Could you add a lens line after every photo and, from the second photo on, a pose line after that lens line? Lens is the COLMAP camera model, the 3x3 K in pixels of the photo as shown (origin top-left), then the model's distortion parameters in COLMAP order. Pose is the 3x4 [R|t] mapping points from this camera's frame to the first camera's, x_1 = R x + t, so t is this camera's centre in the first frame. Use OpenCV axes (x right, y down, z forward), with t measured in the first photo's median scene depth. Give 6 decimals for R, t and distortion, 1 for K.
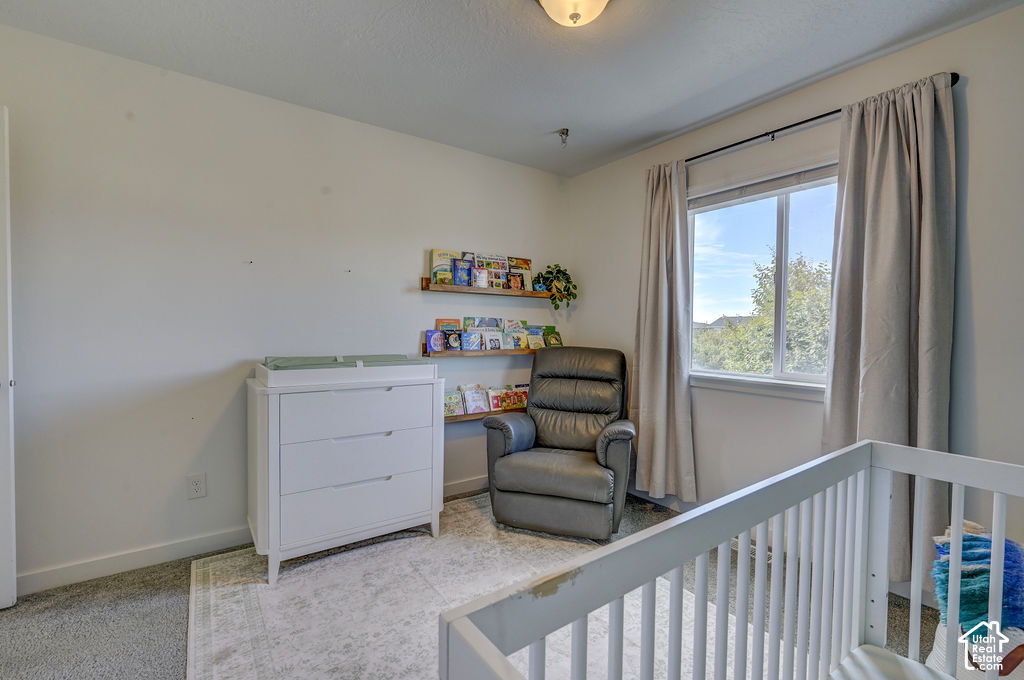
lens RADIAL K [[453.5, 0, 513.4], [0, 453.5, 338.2], [0, 0, 1]] dist [-0.000973, 0.000440]
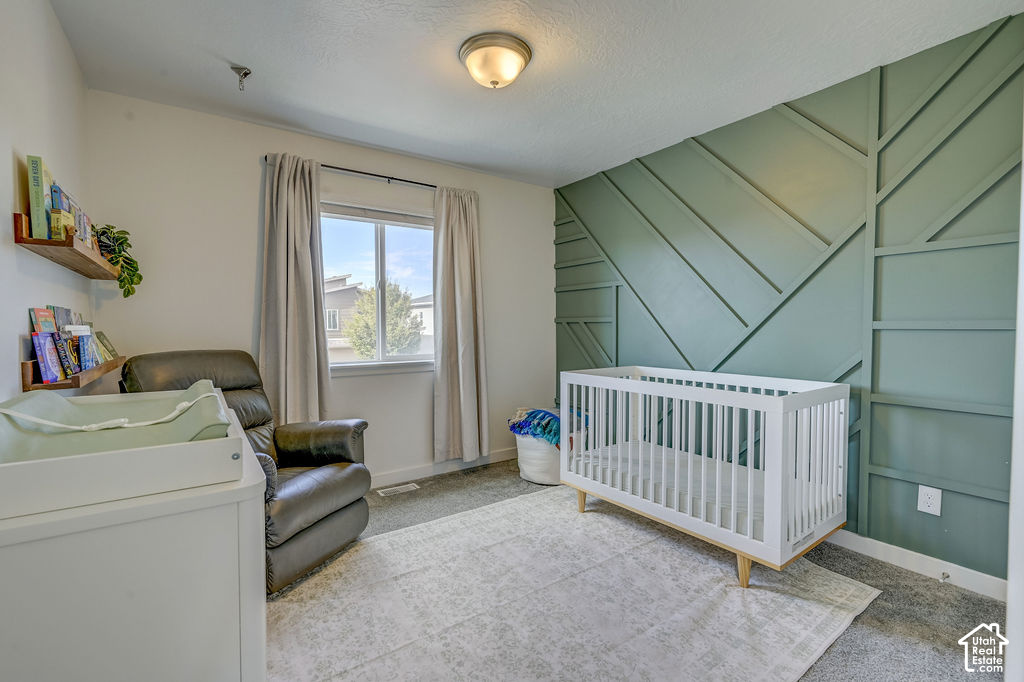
lens RADIAL K [[453.5, 0, 513.4], [0, 453.5, 339.2], [0, 0, 1]] dist [-0.000973, 0.000440]
pose [[0.013926, -0.045046, 0.998888, -0.746599], [0.024277, 0.998705, 0.044699, -0.025666], [-0.999608, 0.023627, 0.015001, 0.598084]]
